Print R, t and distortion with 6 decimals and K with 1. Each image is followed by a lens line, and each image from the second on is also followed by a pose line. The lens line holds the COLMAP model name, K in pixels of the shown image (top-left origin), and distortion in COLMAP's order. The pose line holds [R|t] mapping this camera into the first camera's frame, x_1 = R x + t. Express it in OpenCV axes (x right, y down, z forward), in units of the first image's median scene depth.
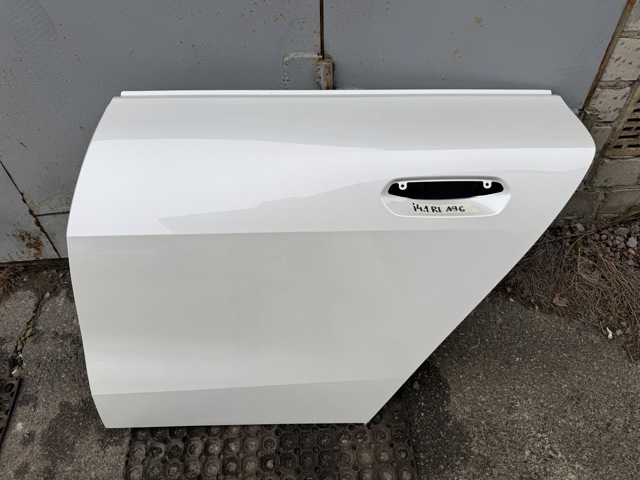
lens RADIAL K [[445.2, 0, 336.2], [0, 445.2, 231.8], [0, 0, 1]] dist [0.001866, -0.009585]
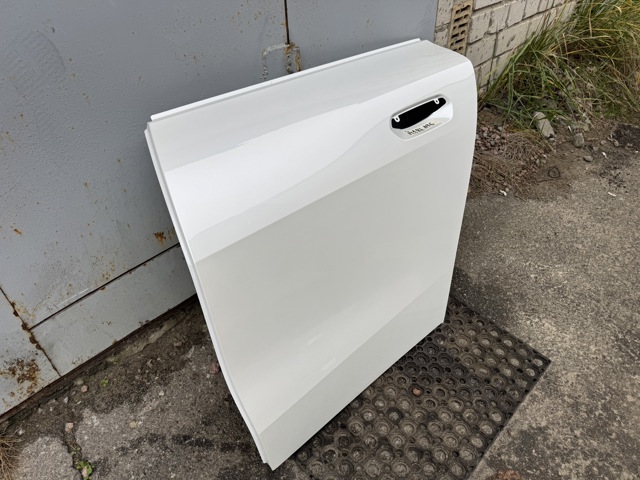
lens RADIAL K [[445.2, 0, 316.8], [0, 445.2, 235.0], [0, 0, 1]] dist [0.001866, -0.009585]
pose [[0.760226, -0.416718, 0.498399, -0.711455], [0.476791, 0.878983, 0.007664, 0.060646], [-0.441279, 0.231806, 0.866914, 0.075905]]
